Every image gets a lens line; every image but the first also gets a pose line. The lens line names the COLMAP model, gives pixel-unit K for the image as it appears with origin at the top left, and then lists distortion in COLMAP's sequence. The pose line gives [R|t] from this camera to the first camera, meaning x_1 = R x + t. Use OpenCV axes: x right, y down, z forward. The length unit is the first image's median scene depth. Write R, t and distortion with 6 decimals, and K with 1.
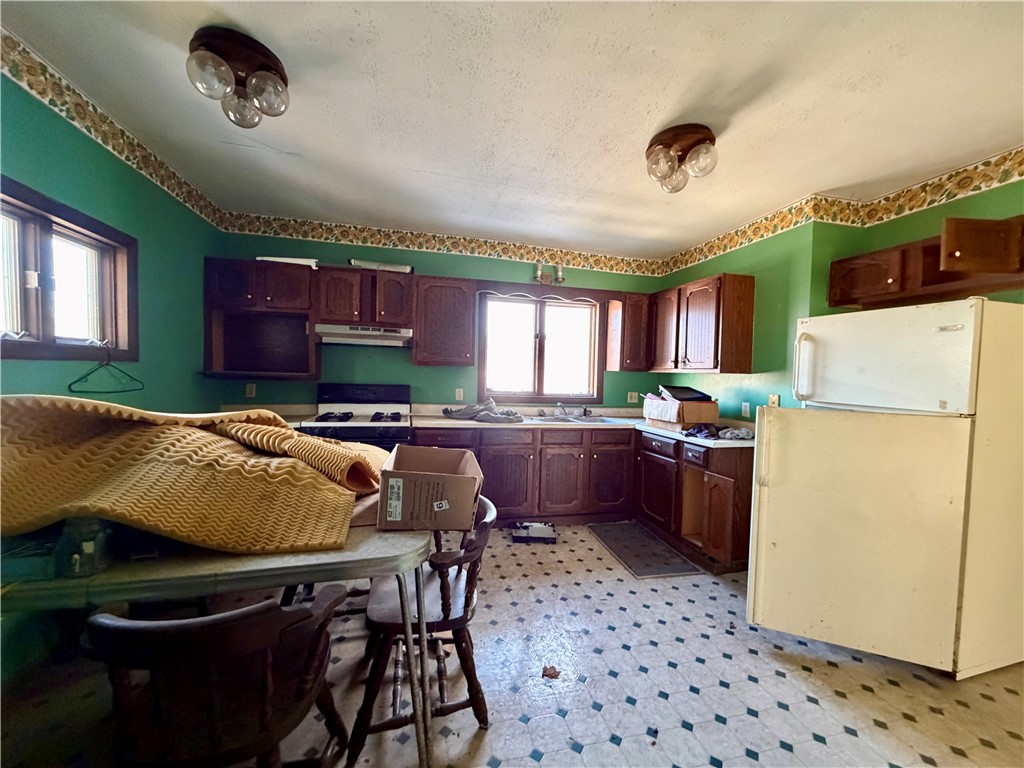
lens RADIAL K [[408.2, 0, 512.6], [0, 408.2, 386.7], [0, 0, 1]] dist [0.000066, 0.000618]
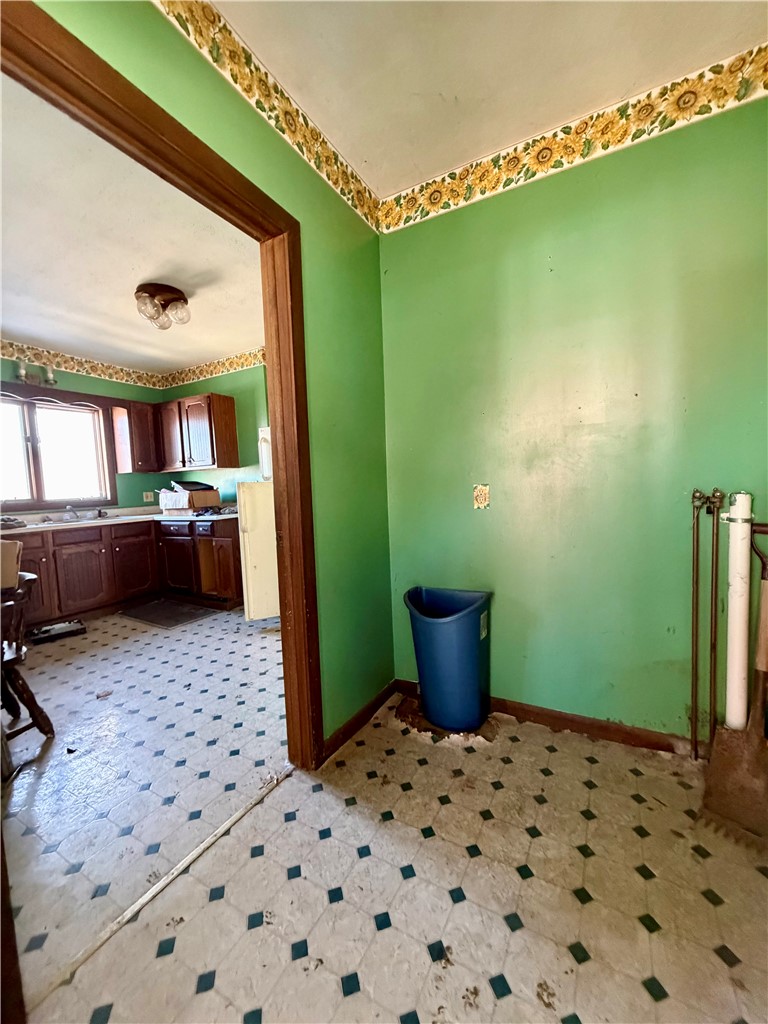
lens RADIAL K [[408.2, 0, 383.6], [0, 408.2, 511.7], [0, 0, 1]] dist [0.000066, 0.000618]
pose [[0.686040, -0.108468, 0.719433, -0.091444], [0.088383, 0.993926, 0.065572, 0.065495], [-0.722175, 0.018600, 0.691460, -0.299240]]
